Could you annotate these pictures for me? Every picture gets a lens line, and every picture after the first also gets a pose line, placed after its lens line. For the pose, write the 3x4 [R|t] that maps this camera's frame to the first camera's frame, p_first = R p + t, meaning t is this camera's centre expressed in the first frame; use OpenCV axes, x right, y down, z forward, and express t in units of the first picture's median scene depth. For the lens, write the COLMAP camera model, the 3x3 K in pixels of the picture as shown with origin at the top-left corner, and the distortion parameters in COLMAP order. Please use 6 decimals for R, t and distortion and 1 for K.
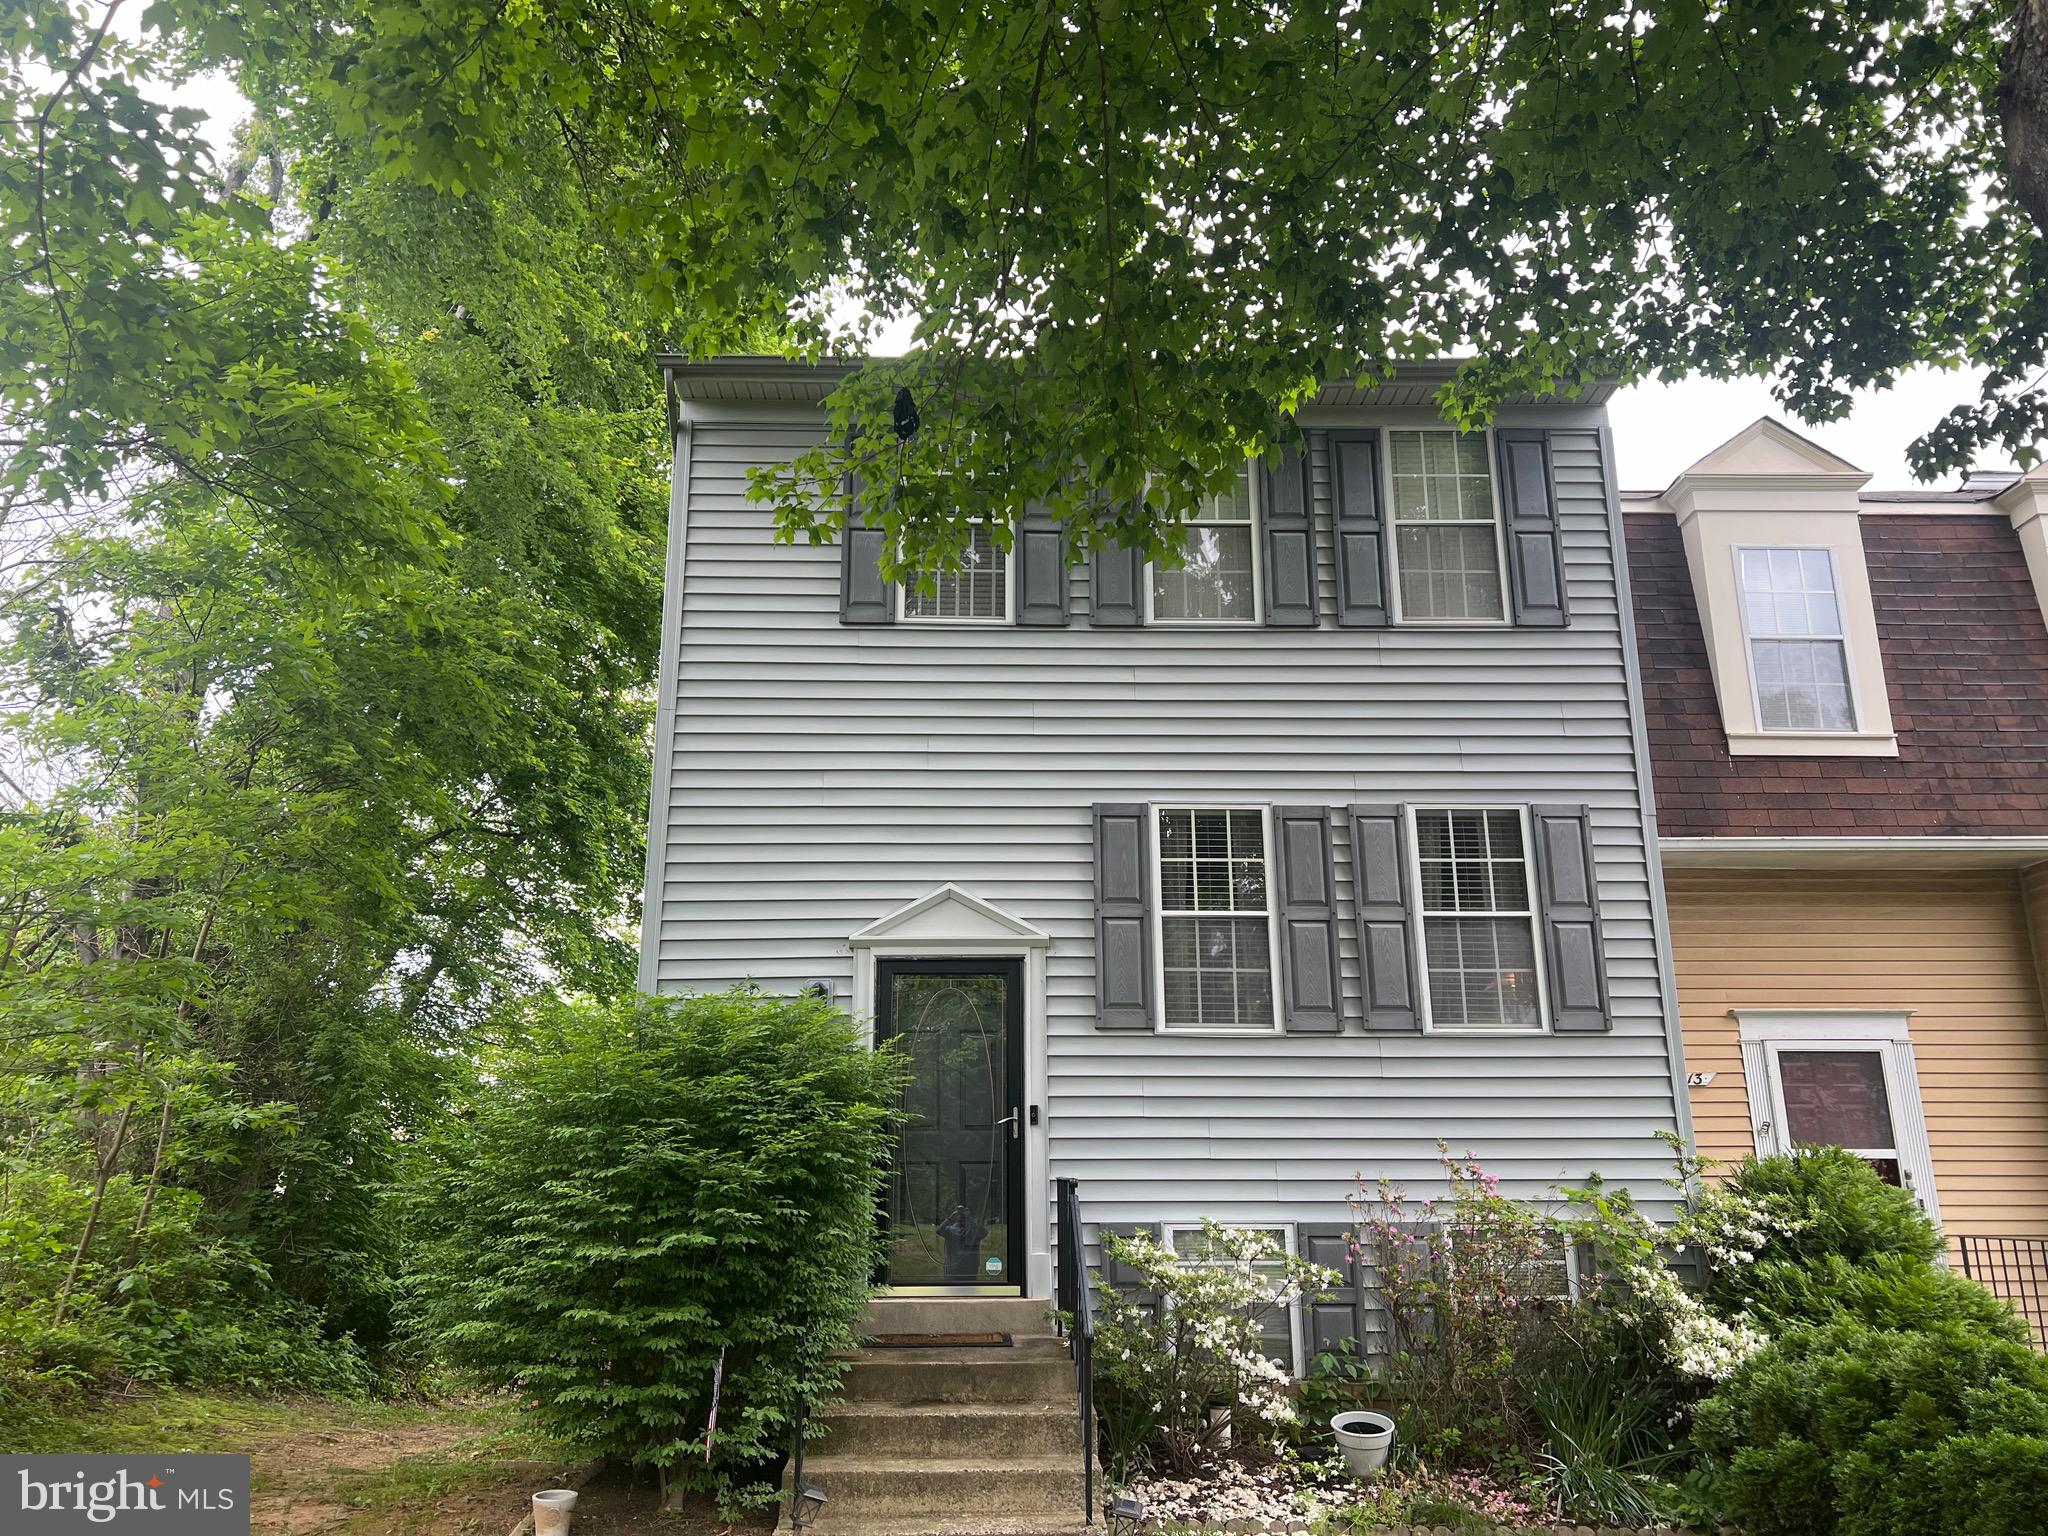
lens RADIAL K [[1552.9, 0, 1031.5], [0, 1552.9, 757.5], [0, 0, 1]] dist [0.054038, -0.057469]
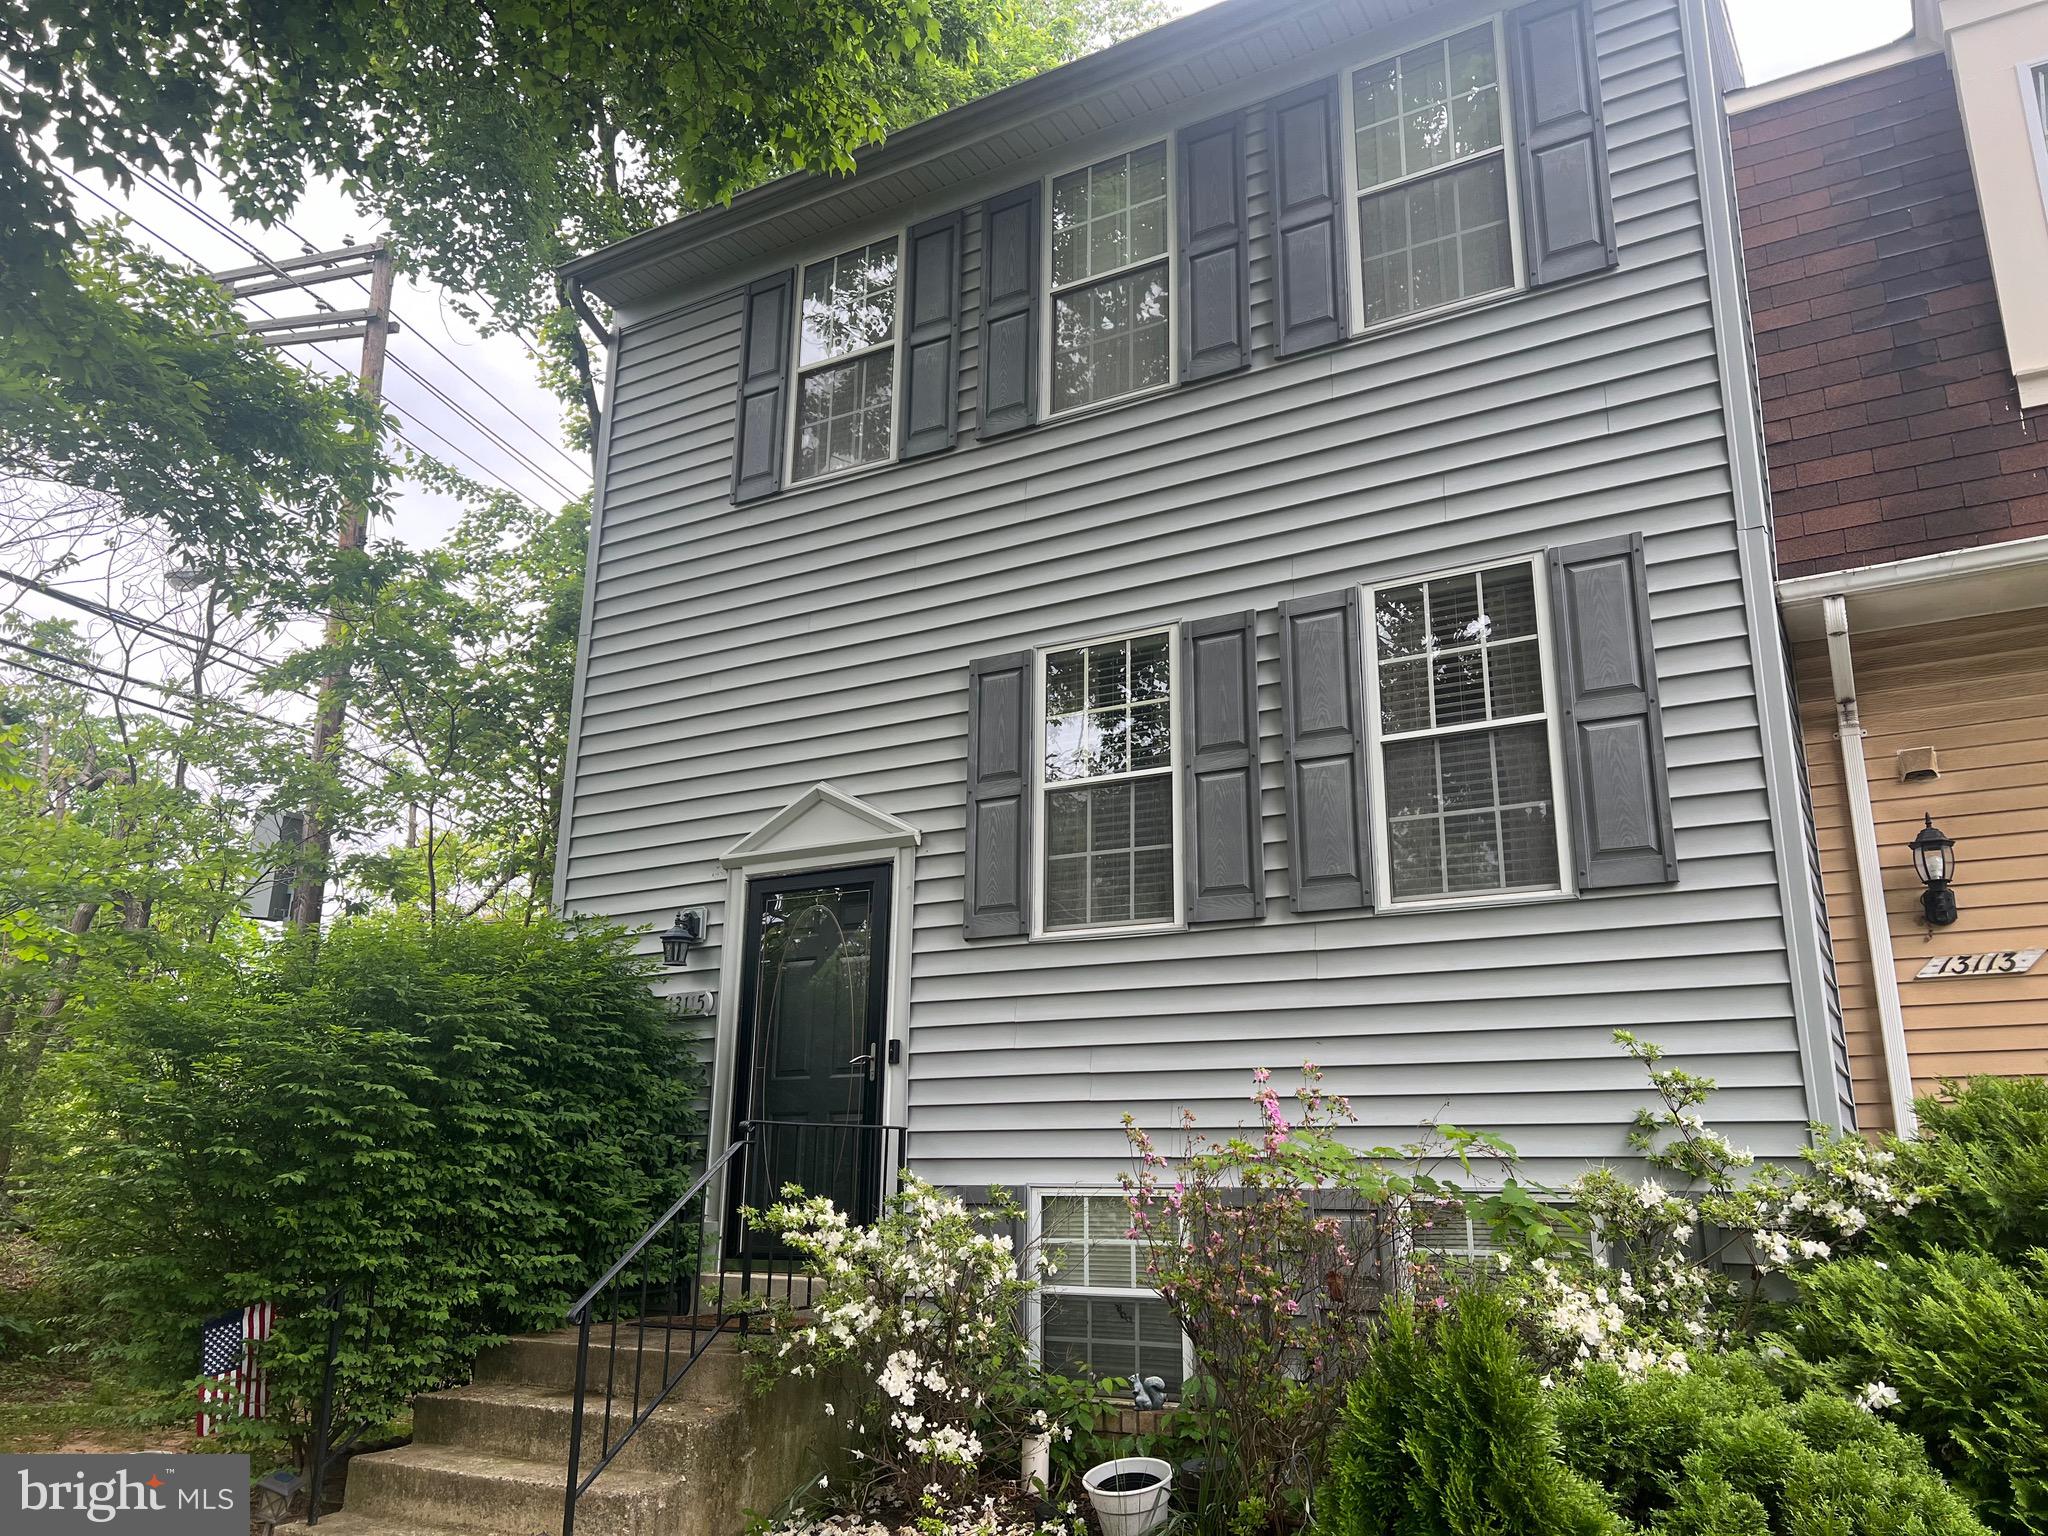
lens RADIAL K [[1552.9, 0, 1021.8], [0, 1552.9, 776.2], [0, 0, 1]] dist [0.054038, -0.057469]
pose [[0.850016, -0.126640, -0.511307, 0.465349], [0.130266, 0.991058, -0.028904, 0.115939], [0.510395, -0.042037, 0.858912, 0.338964]]
